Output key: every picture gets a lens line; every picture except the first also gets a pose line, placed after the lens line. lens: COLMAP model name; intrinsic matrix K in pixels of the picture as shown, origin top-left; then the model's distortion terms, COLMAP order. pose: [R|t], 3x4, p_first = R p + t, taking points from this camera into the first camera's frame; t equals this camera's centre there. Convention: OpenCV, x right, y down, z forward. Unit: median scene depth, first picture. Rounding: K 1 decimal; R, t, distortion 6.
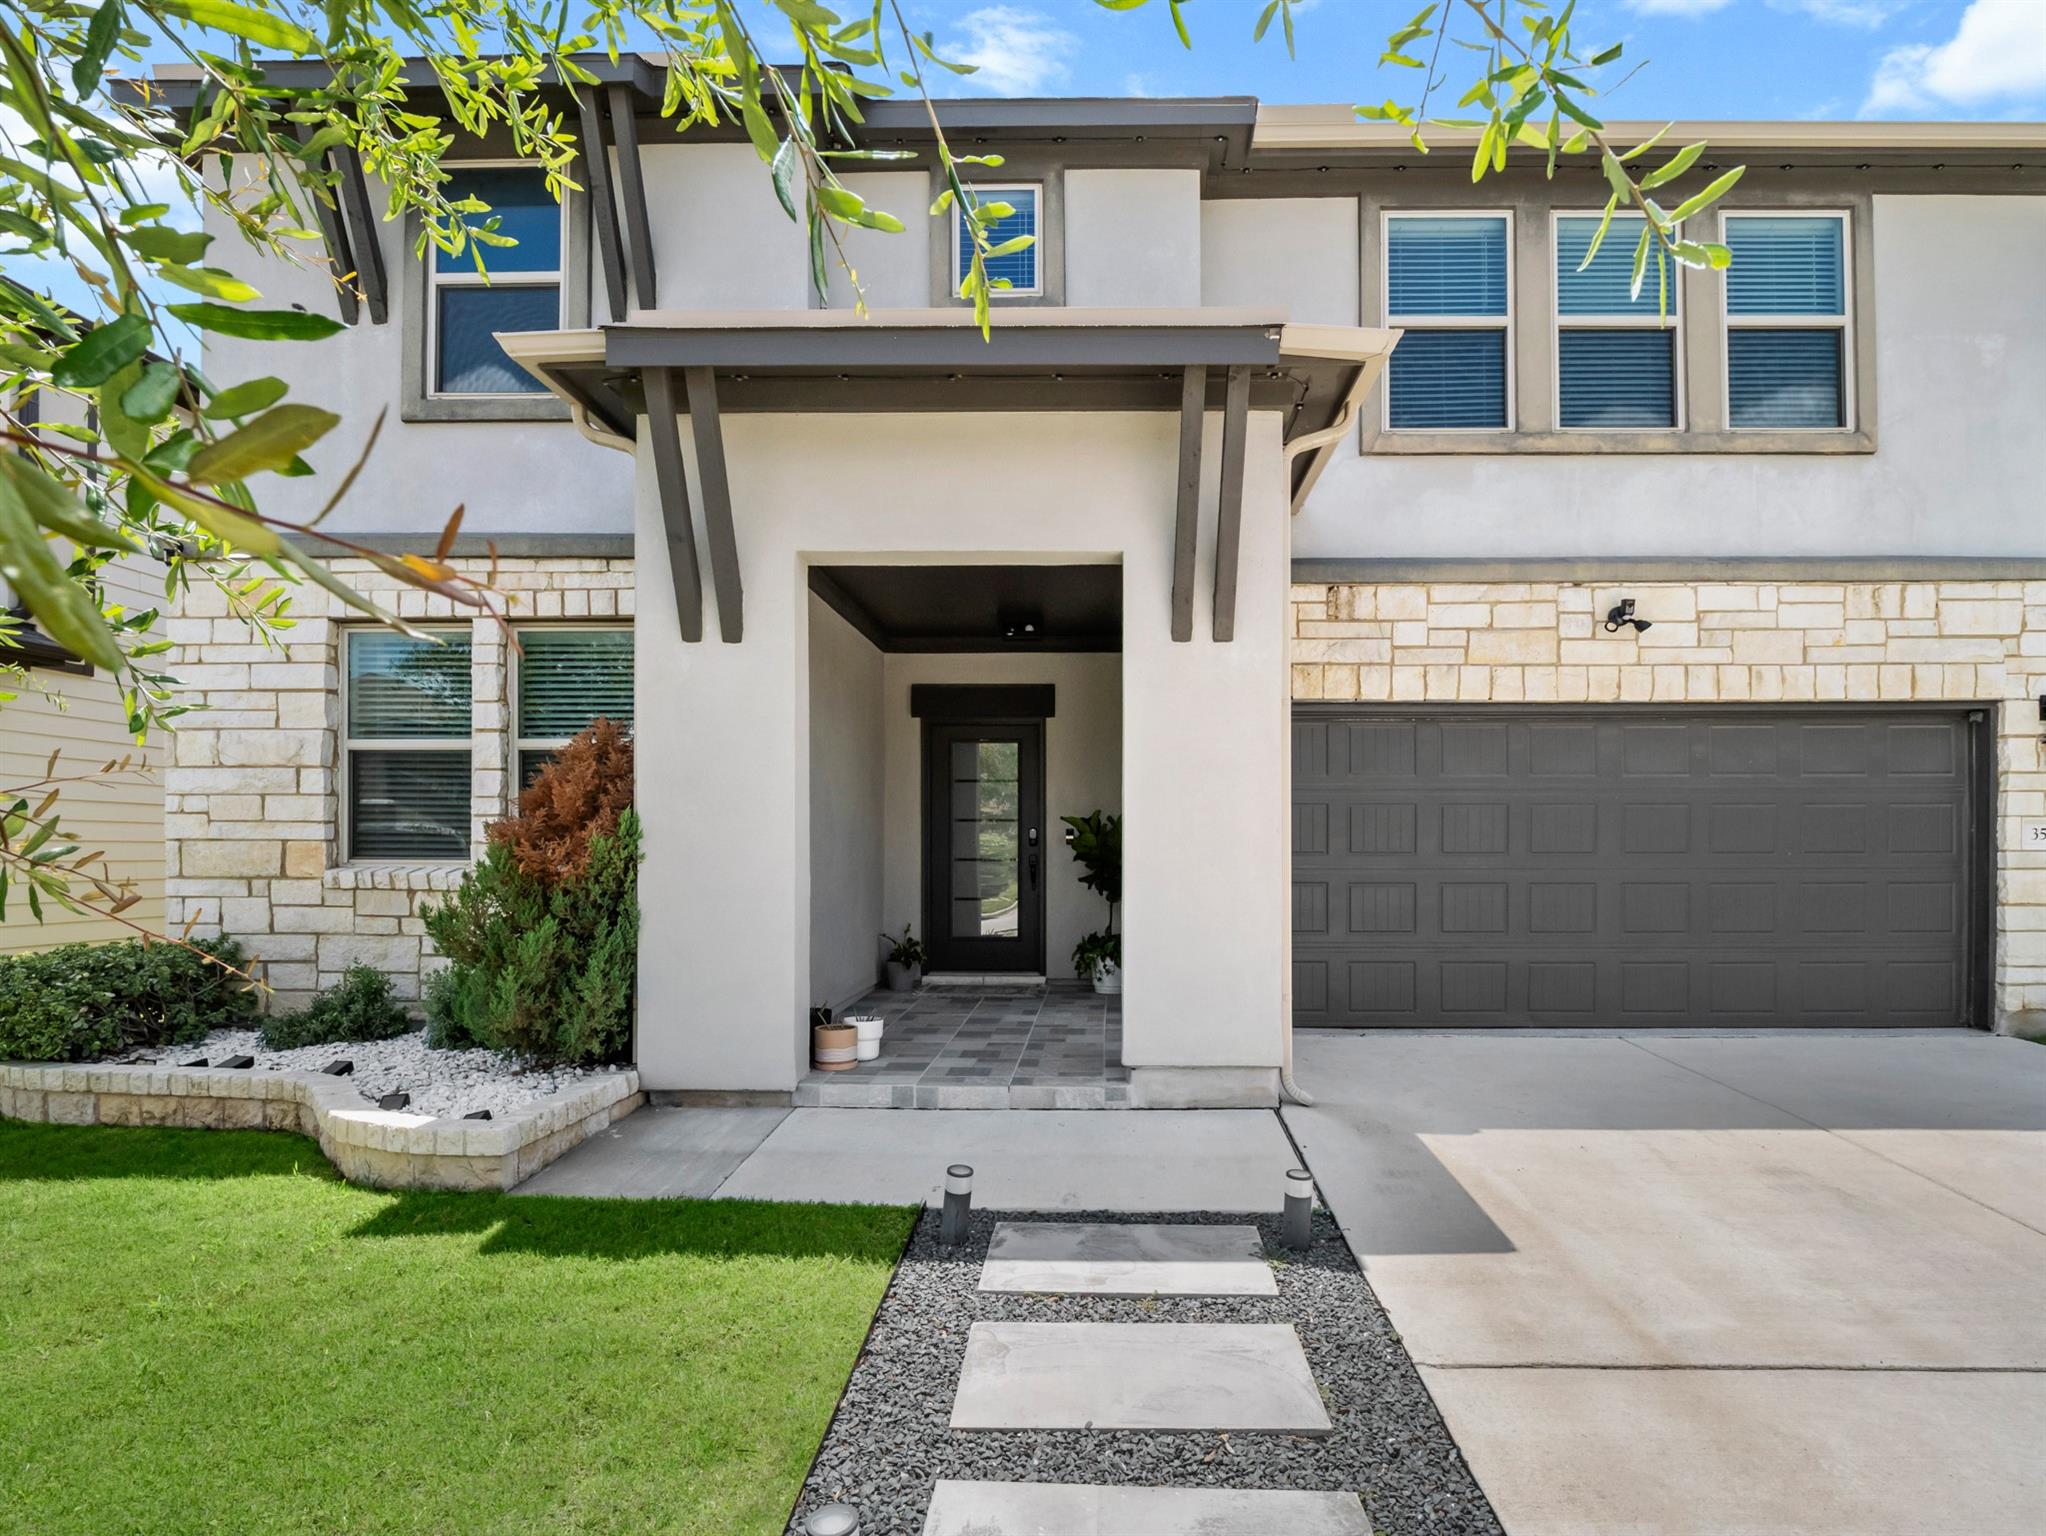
lens RADIAL K [[1043.4, 0, 1054.0], [0, 1043.4, 801.2], [0, 0, 1]] dist [0.000172, -0.013979]
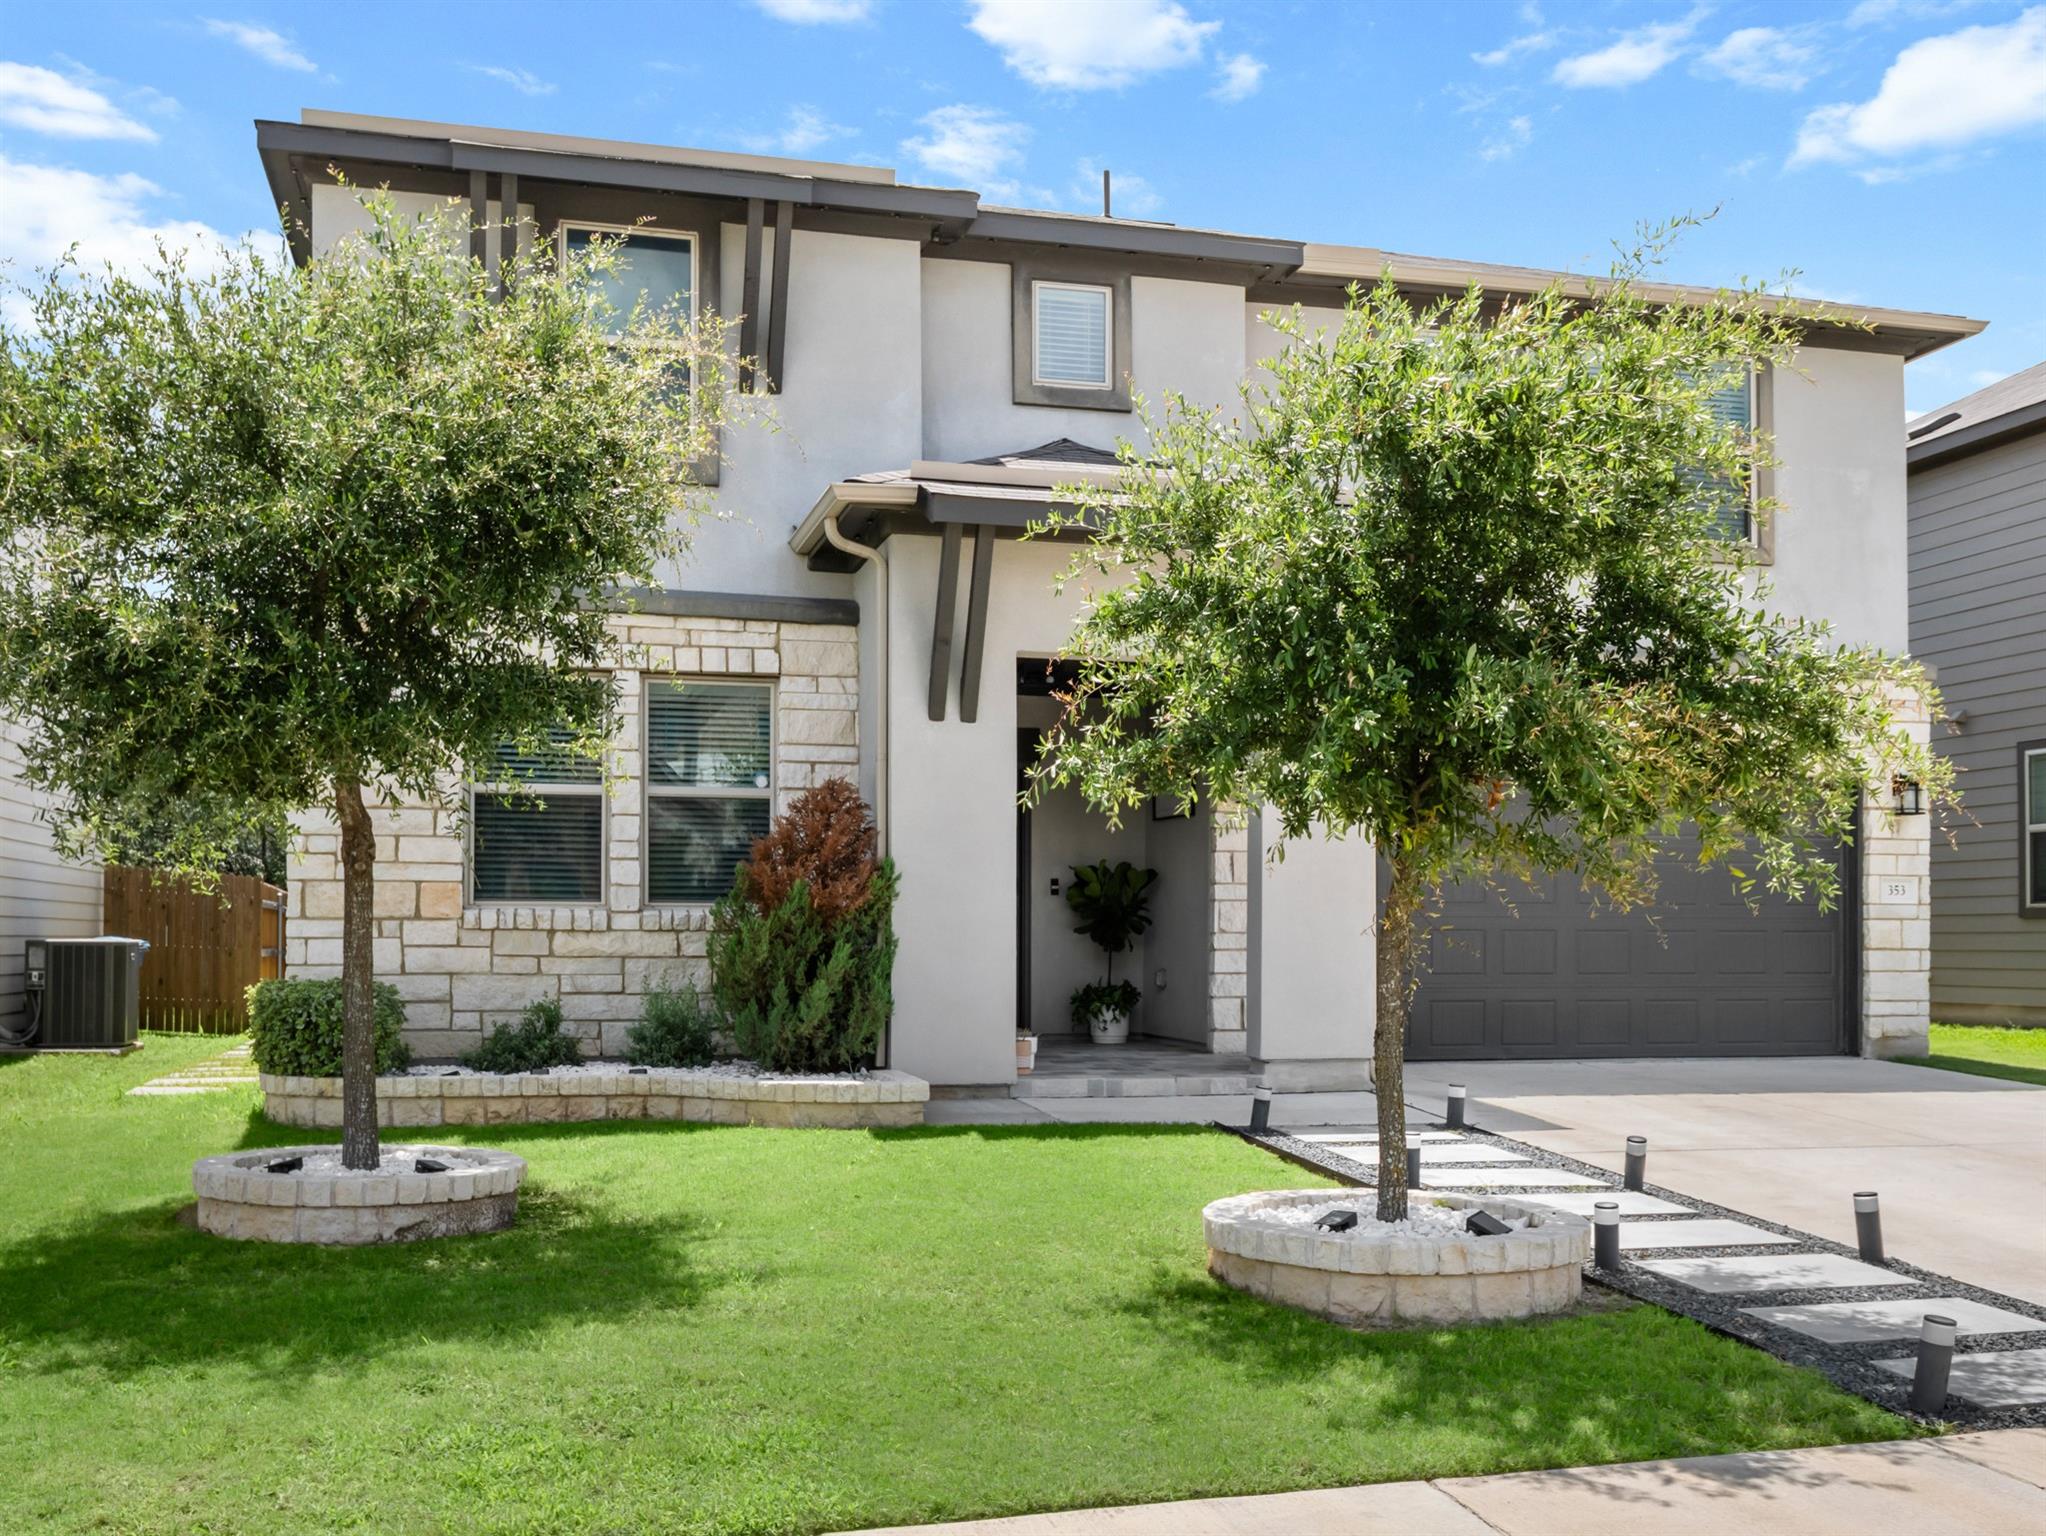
lens RADIAL K [[1924.6, 0, 1023.0], [0, 1924.6, 768.0], [0, 0, 1]] dist [0.041539, 0.000153]
pose [[0.962550, 0.025819, 0.269870, -0.685677], [-0.016618, 0.999202, -0.036325, -0.014184], [-0.270593, 0.030480, 0.962211, -0.973665]]
